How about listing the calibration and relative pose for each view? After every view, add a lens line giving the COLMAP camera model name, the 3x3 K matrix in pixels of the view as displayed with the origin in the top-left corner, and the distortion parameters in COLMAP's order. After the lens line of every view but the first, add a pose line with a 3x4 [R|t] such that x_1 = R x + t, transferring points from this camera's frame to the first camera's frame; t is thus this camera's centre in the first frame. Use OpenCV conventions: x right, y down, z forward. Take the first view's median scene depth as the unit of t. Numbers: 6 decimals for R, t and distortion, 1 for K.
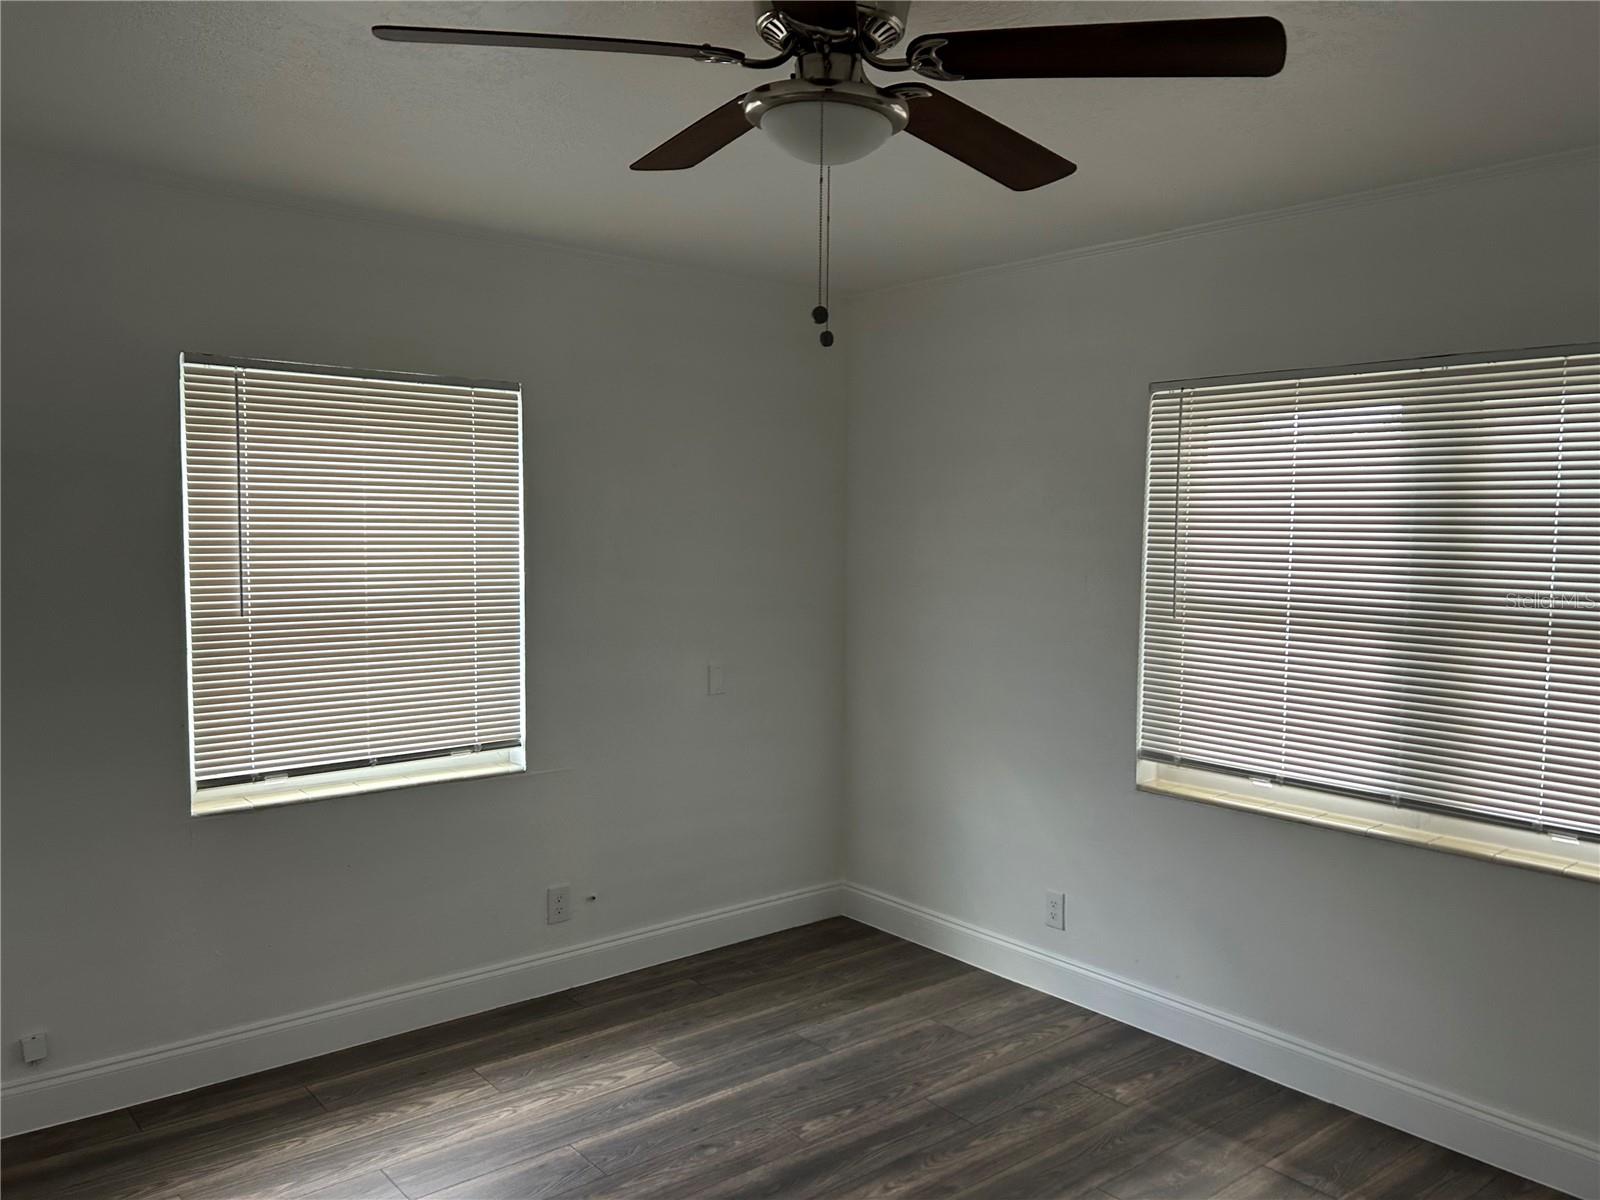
lens RADIAL K [[1219.7, 0, 798.9], [0, 1219.7, 606.3], [0, 0, 1]] dist [0.053805, -0.063543]
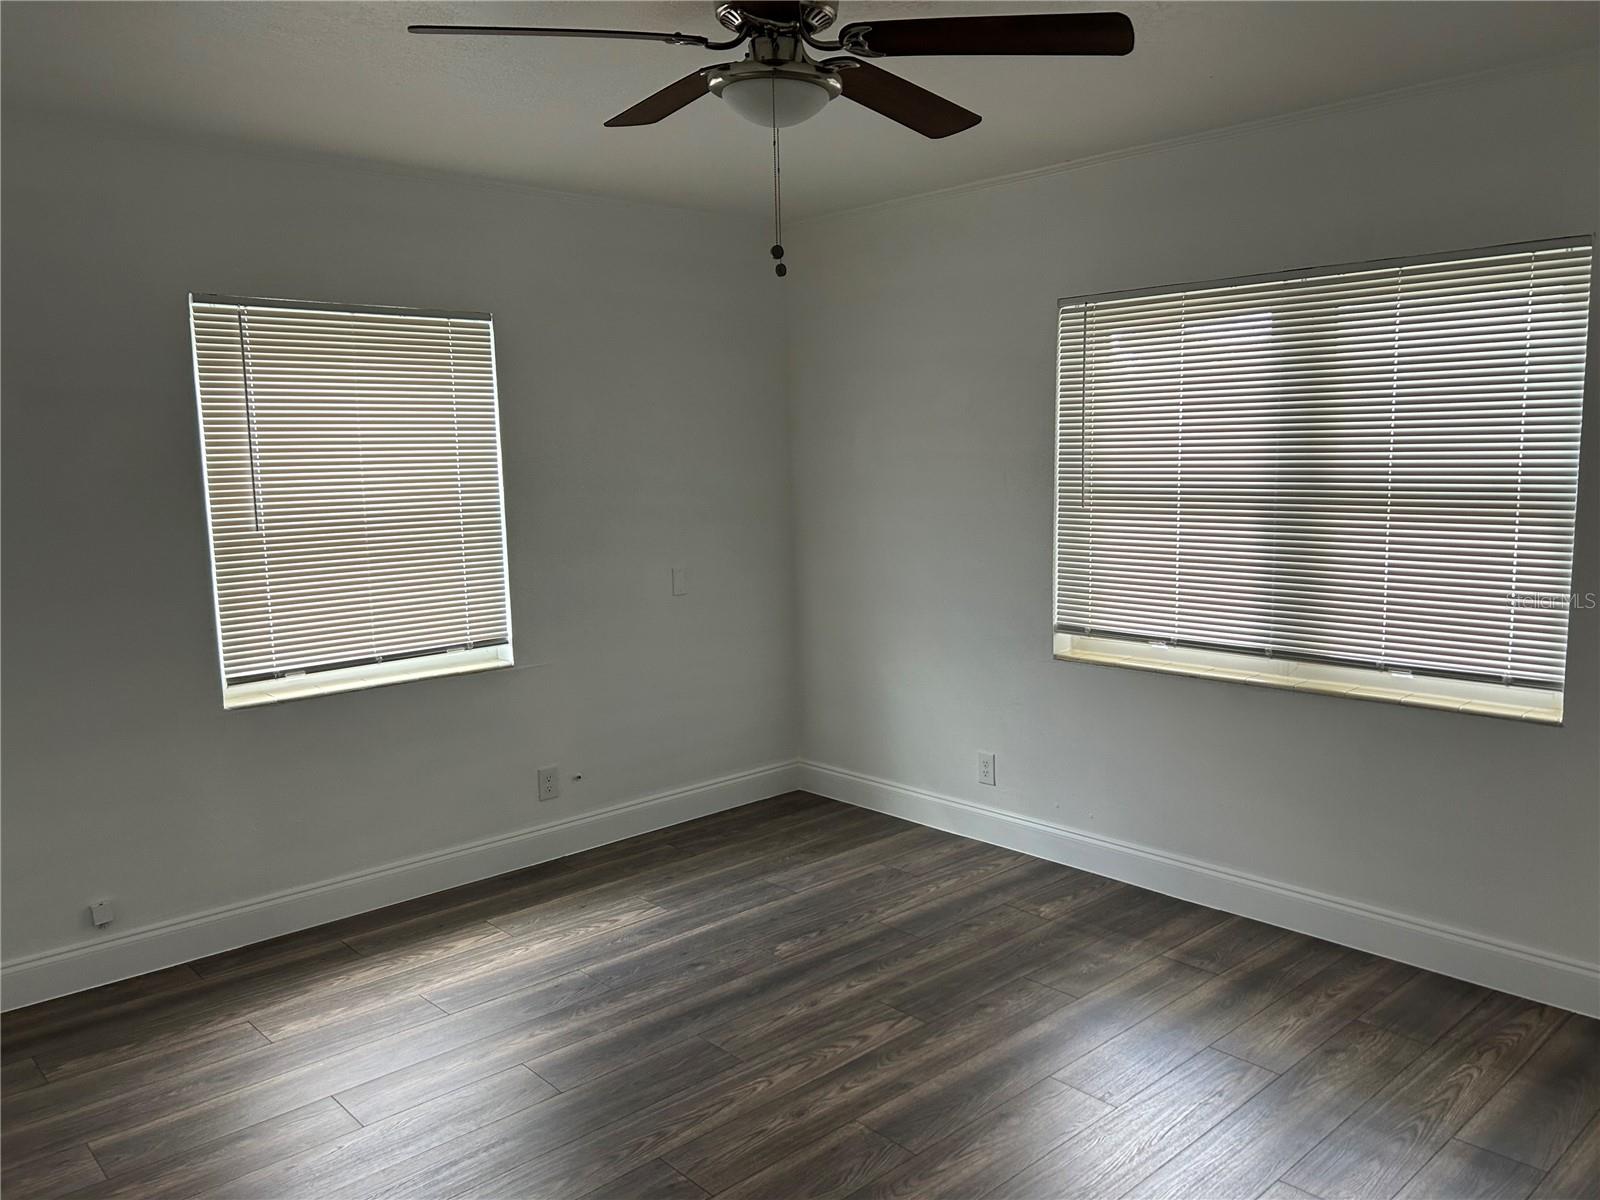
lens RADIAL K [[1219.7, 0, 797.9], [0, 1219.7, 601.8], [0, 0, 1]] dist [0.053805, -0.063543]
pose [[0.998150, -0.037636, 0.047750, -0.018316], [0.034815, 0.997674, 0.058607, 0.023610], [-0.049844, -0.056837, 0.997138, -0.141223]]
